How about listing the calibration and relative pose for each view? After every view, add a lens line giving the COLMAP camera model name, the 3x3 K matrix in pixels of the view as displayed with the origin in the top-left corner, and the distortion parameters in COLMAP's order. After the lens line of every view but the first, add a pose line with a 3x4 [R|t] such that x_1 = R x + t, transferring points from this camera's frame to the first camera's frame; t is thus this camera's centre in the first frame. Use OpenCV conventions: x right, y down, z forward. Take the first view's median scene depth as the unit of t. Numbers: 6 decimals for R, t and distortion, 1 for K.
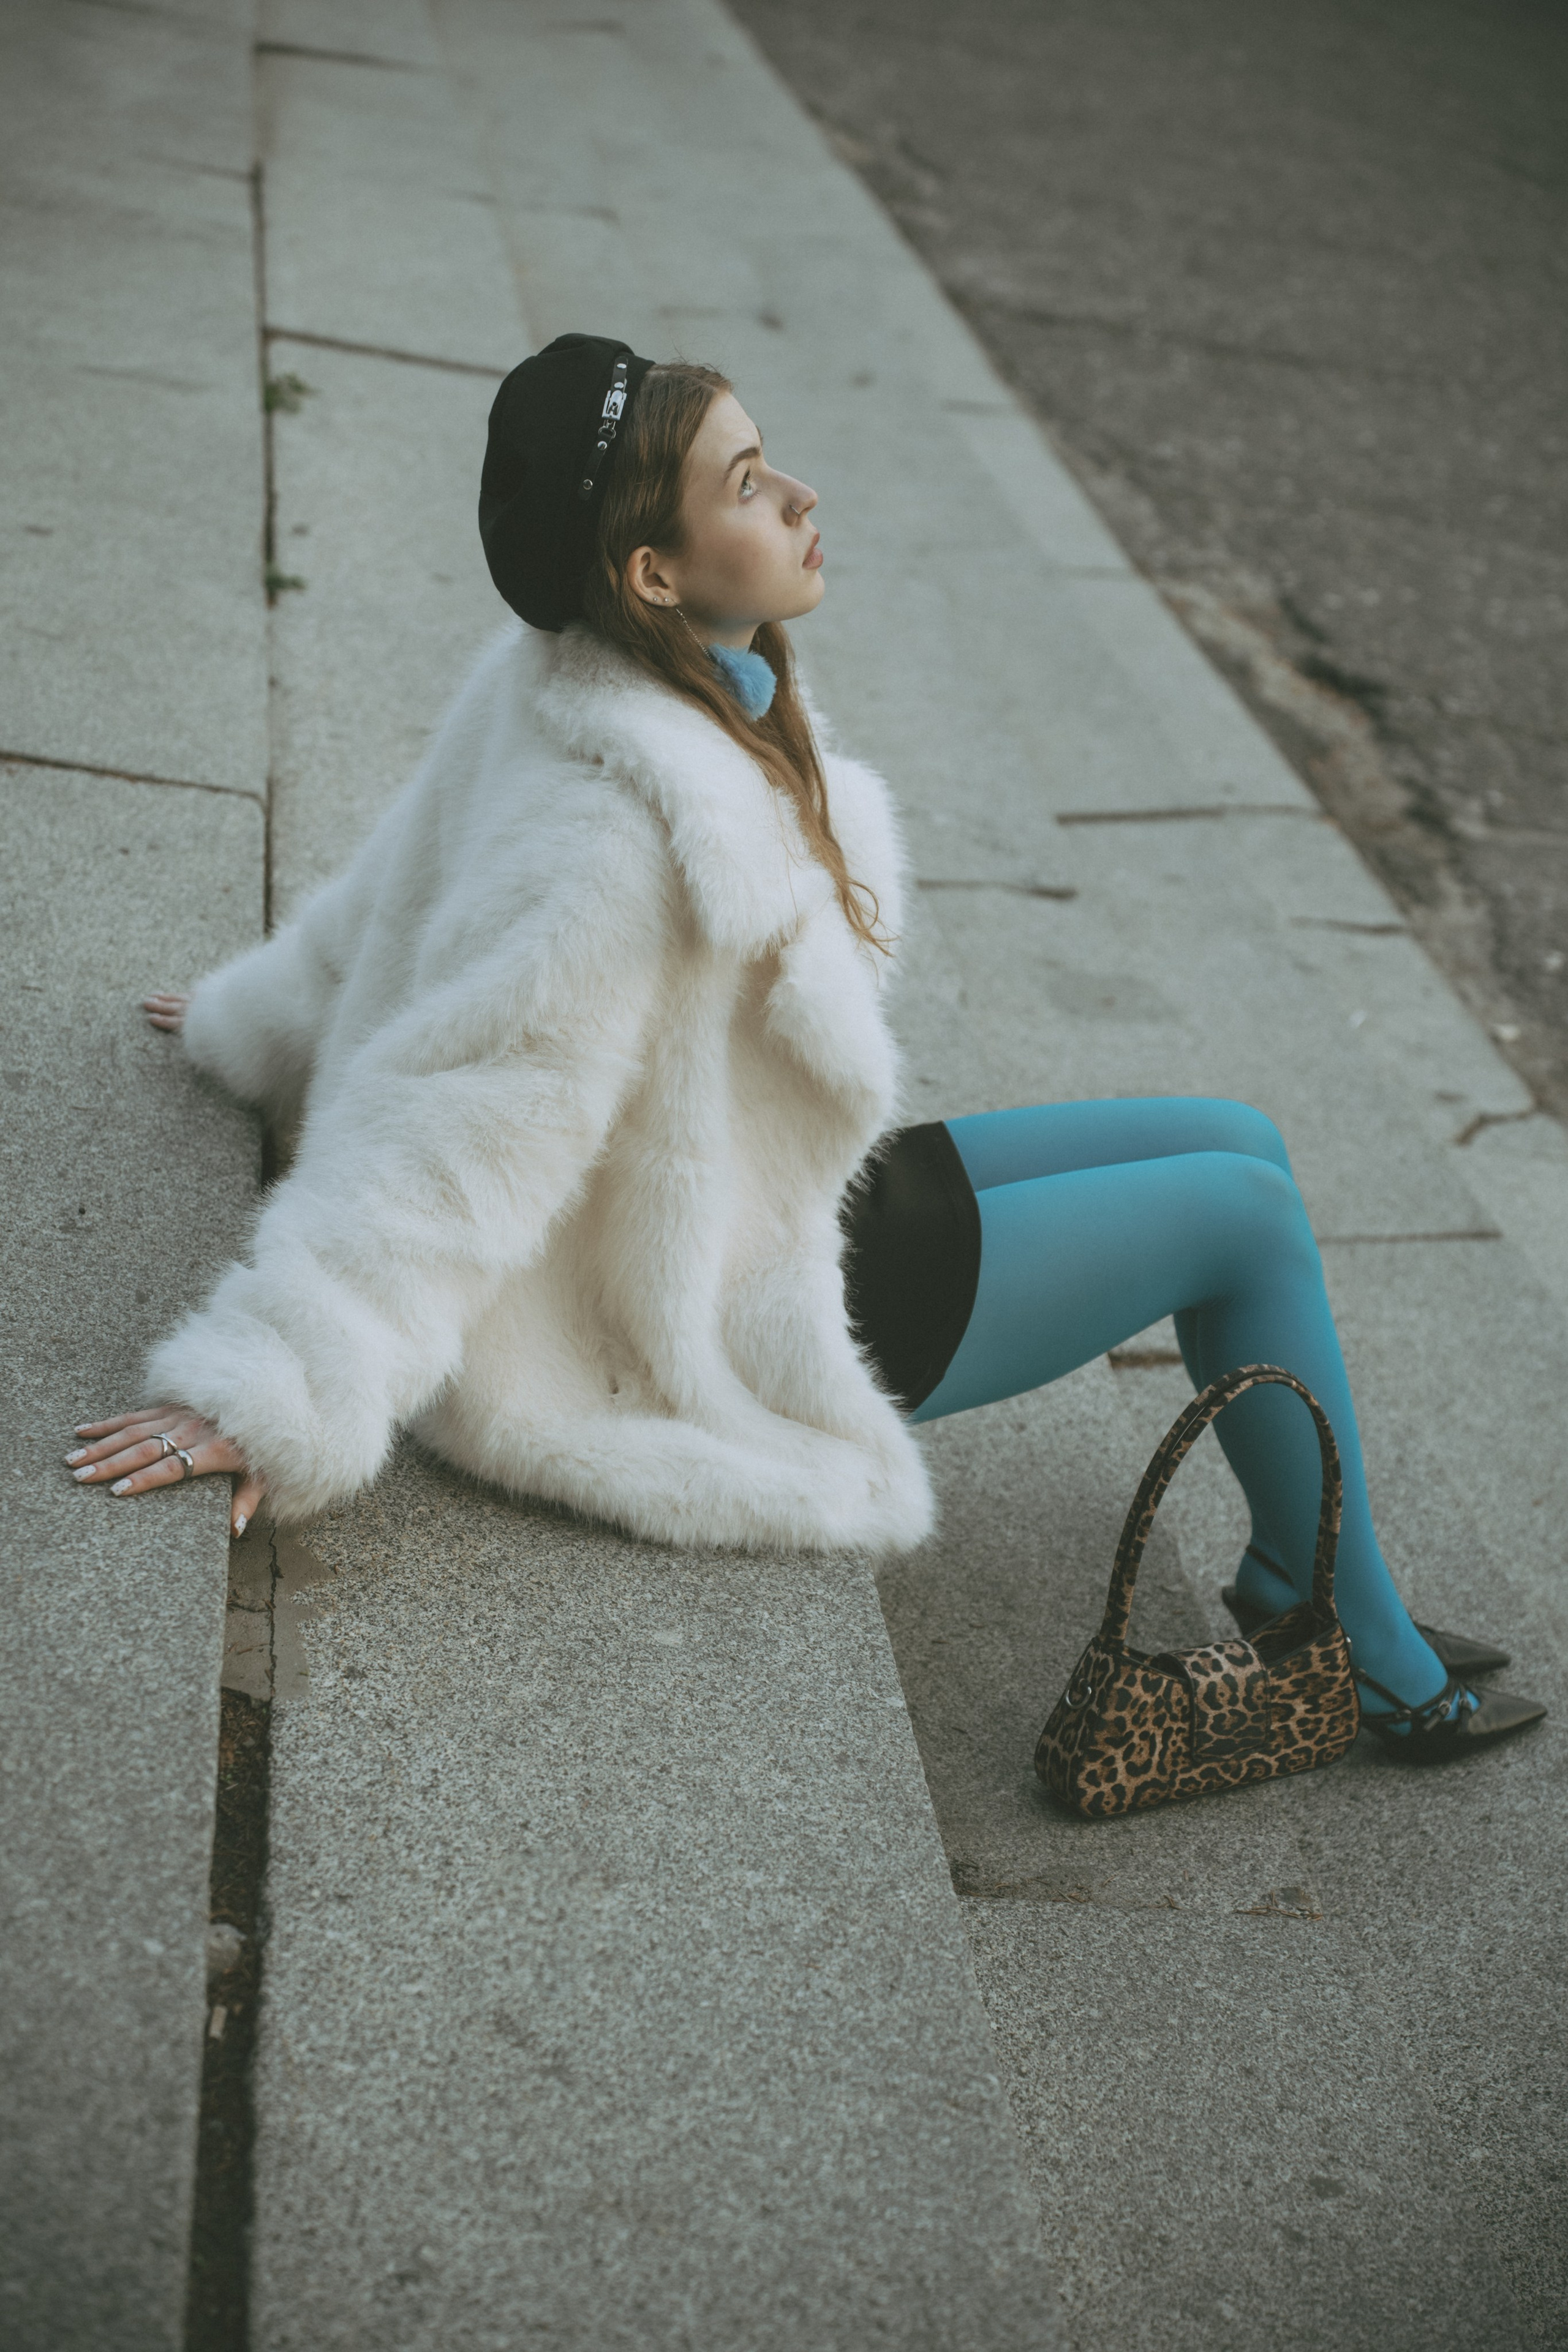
lens RADIAL K [[3703.6, 0, 783.0], [0, 3703.6, 1176.2], [0, 0, 1]] dist [0.192511, 0.000000]
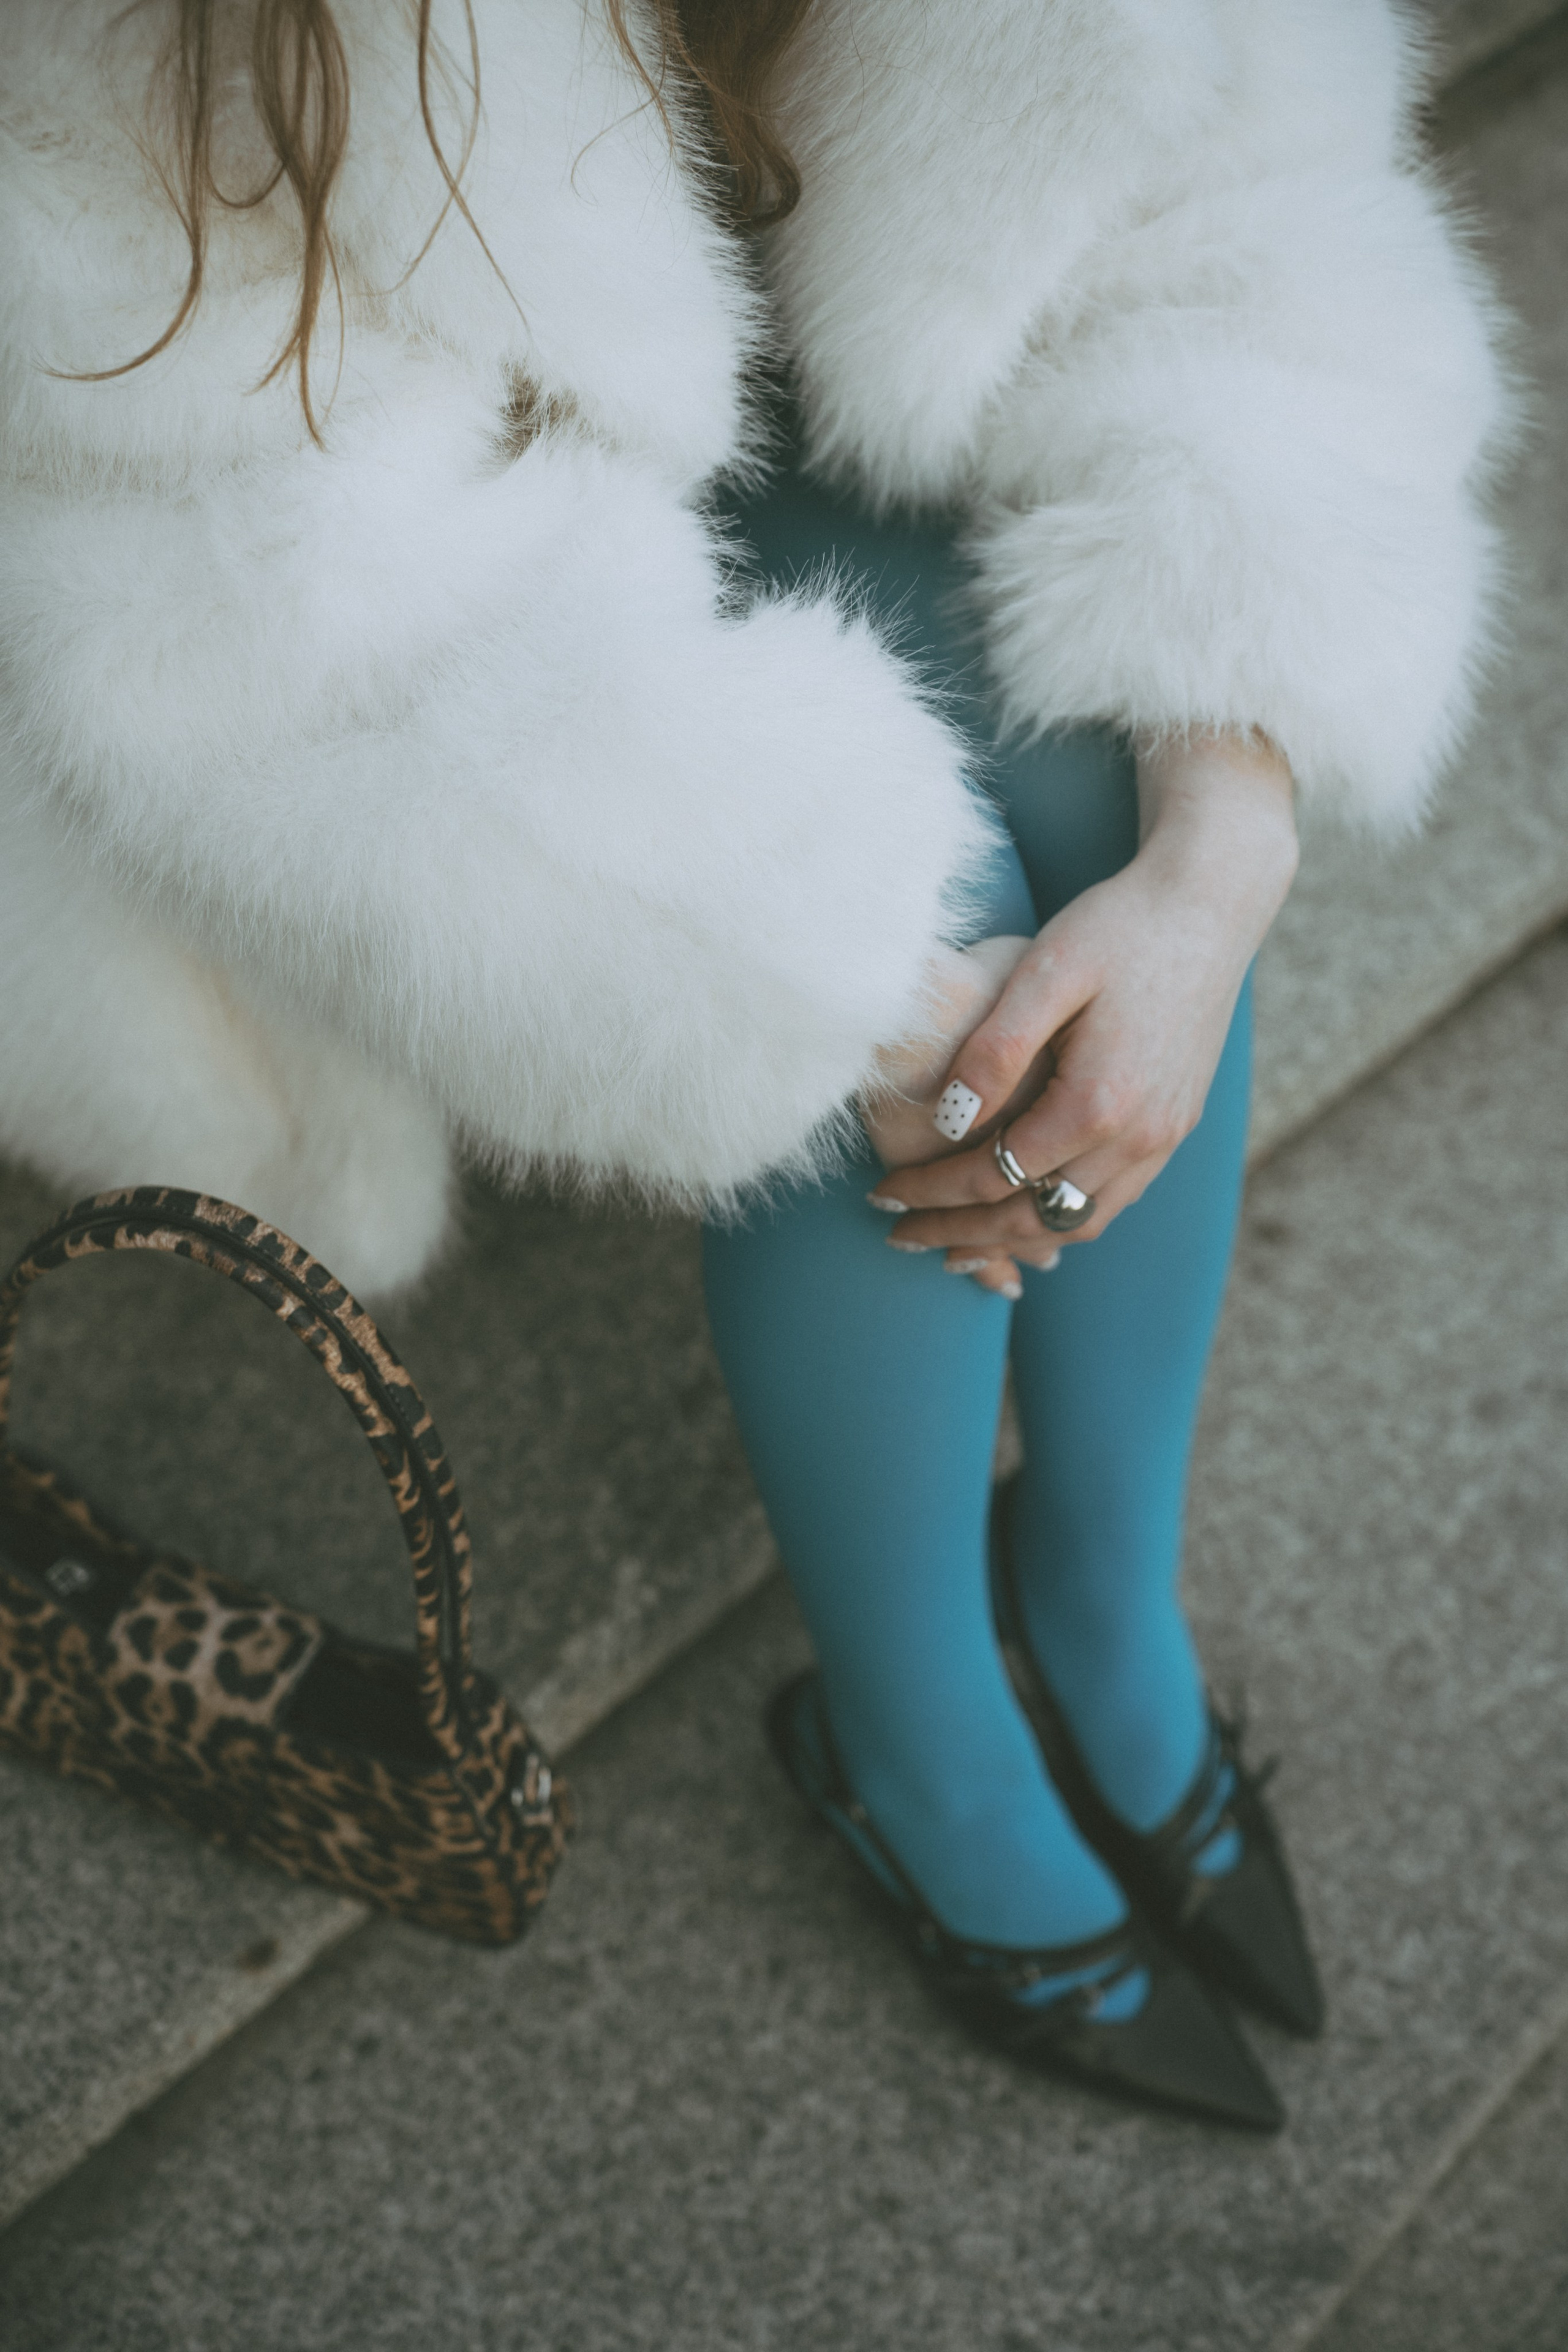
lens RADIAL K [[2986.0, 0, 775.8], [0, 2986.0, 1188.7], [0, 0, 1]] dist [0.108328, 0.000000]
pose [[0.631602, 0.615665, -0.471207, 0.300385], [-0.367721, 0.772956, 0.517031, -0.131660], [0.682540, -0.153285, 0.714593, 0.787570]]
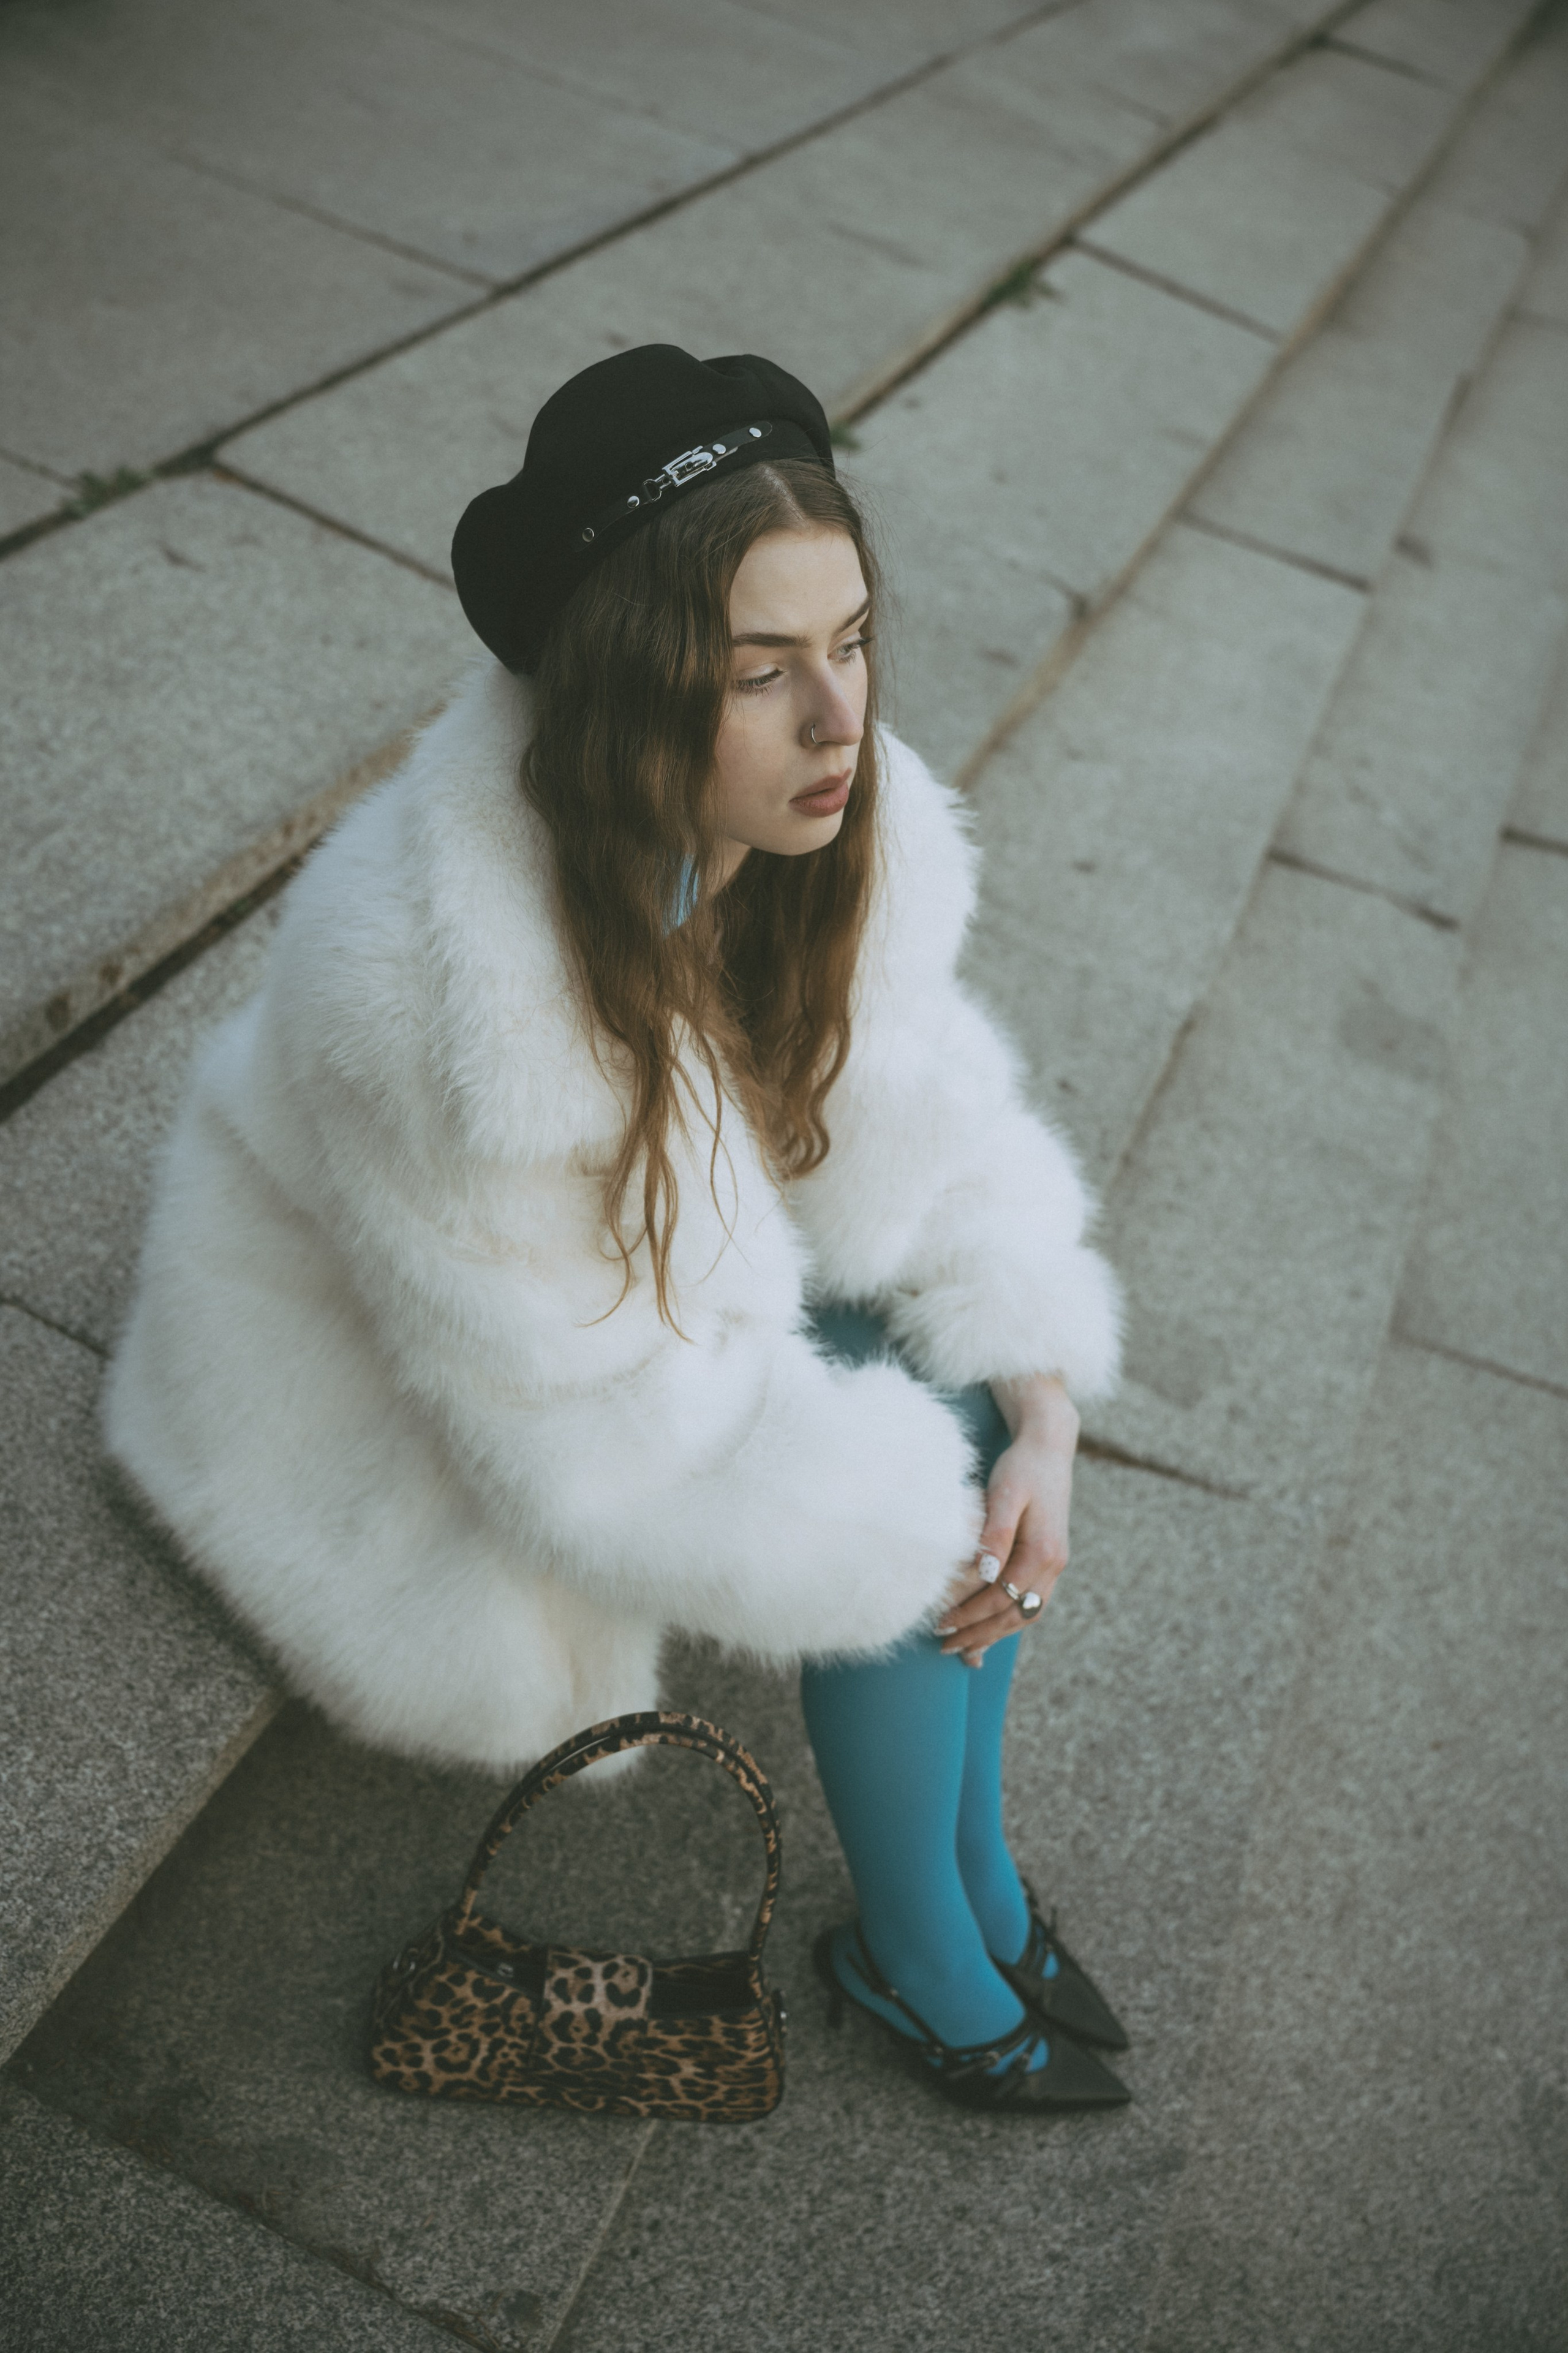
lens RADIAL K [[2289.0, 0, 778.2], [0, 2289.0, 1168.8], [0, 0, 1]] dist [0.043051, 0.000000]
pose [[0.880139, 0.361434, -0.307768, 0.243278], [-0.308913, 0.928336, 0.206799, -0.156780], [0.360456, -0.086938, 0.928716, 0.551966]]
